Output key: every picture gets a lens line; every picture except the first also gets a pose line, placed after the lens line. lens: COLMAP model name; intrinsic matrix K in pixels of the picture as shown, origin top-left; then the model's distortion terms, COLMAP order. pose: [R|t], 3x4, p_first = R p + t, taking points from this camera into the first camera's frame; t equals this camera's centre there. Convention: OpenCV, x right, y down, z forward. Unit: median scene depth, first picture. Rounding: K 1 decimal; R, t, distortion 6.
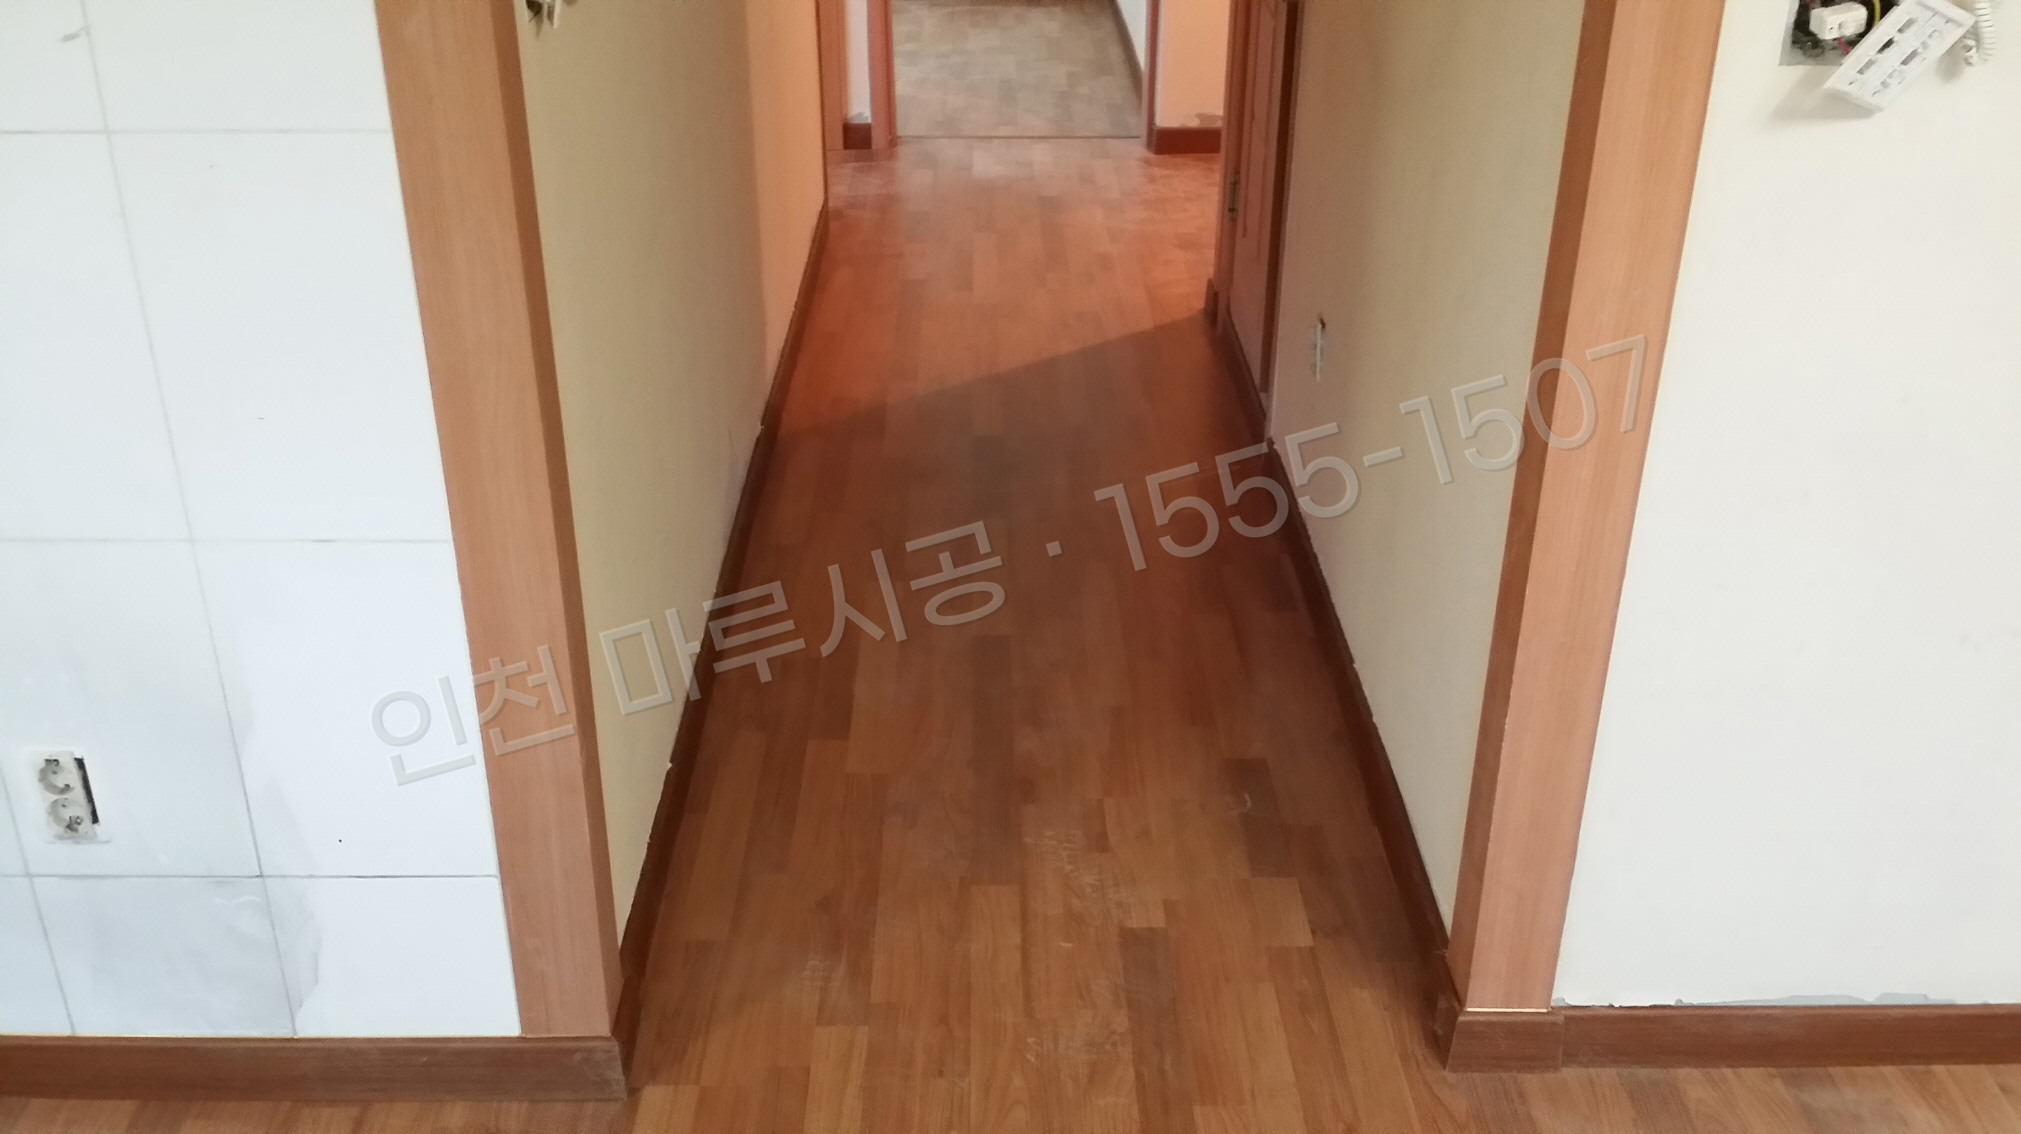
lens RADIAL K [[1808.3, 0, 983.4], [0, 1808.3, 558.6], [0, 0, 1]] dist [0.108127, -0.149166]
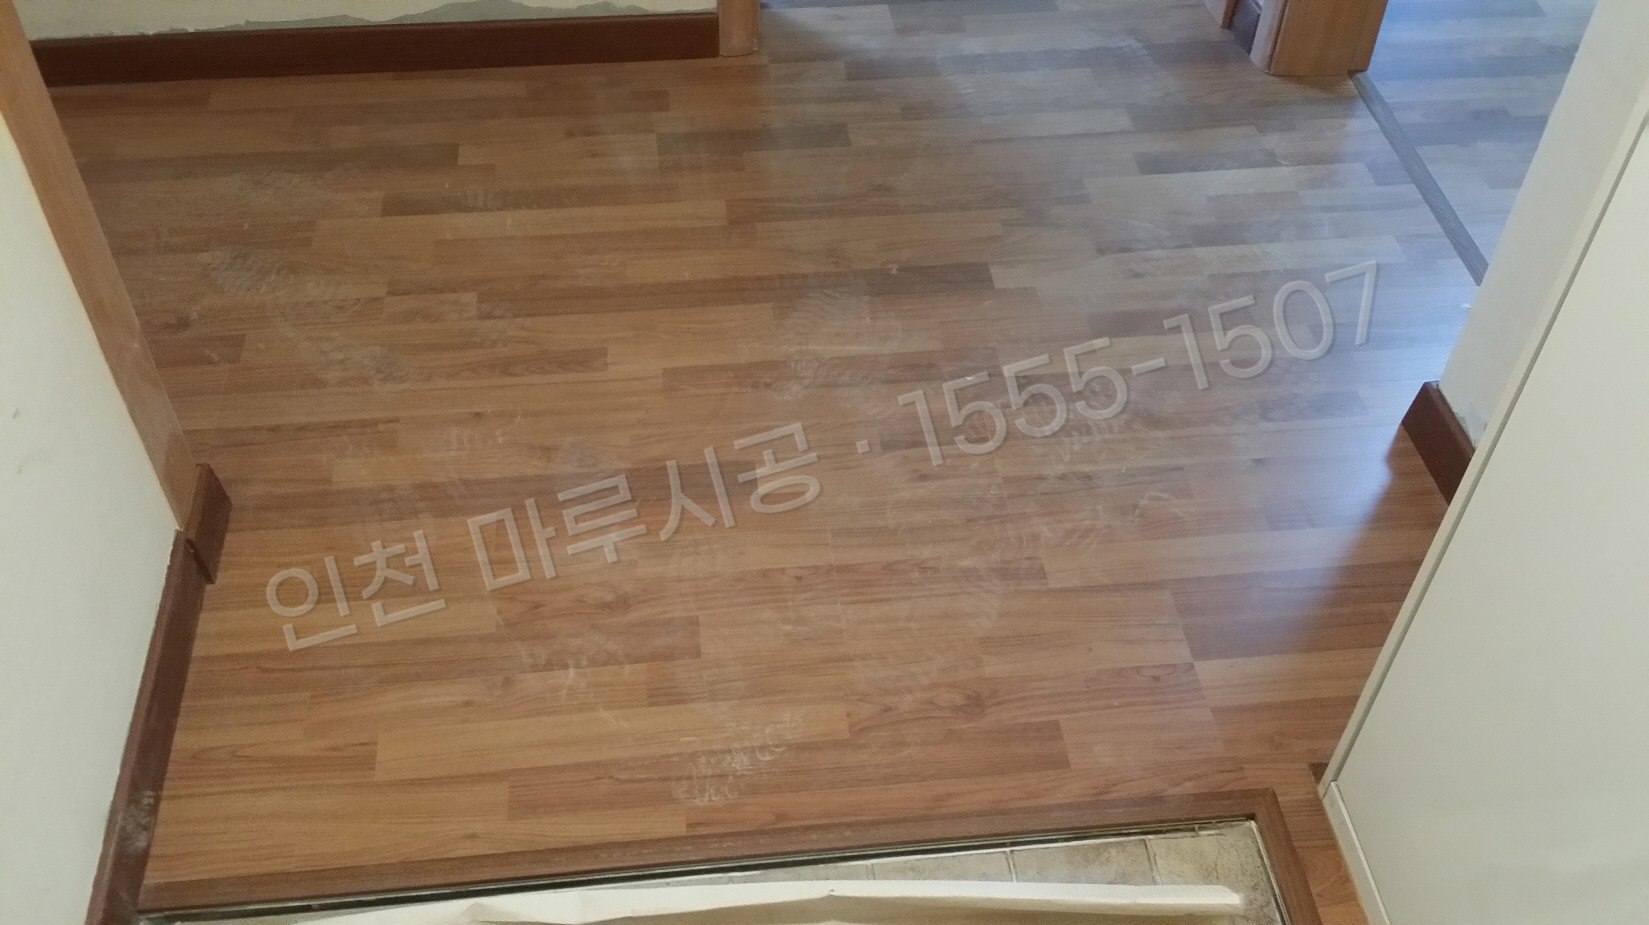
lens RADIAL K [[1475.4, 0, 802.4], [0, 1475.4, 455.6], [0, 0, 1]] dist [0.108127, -0.149166]
pose [[0.103693, 0.724135, -0.681818, 0.366332], [-0.450426, 0.645378, 0.616931, -0.421498], [0.886772, 0.243137, 0.393090, 0.856668]]
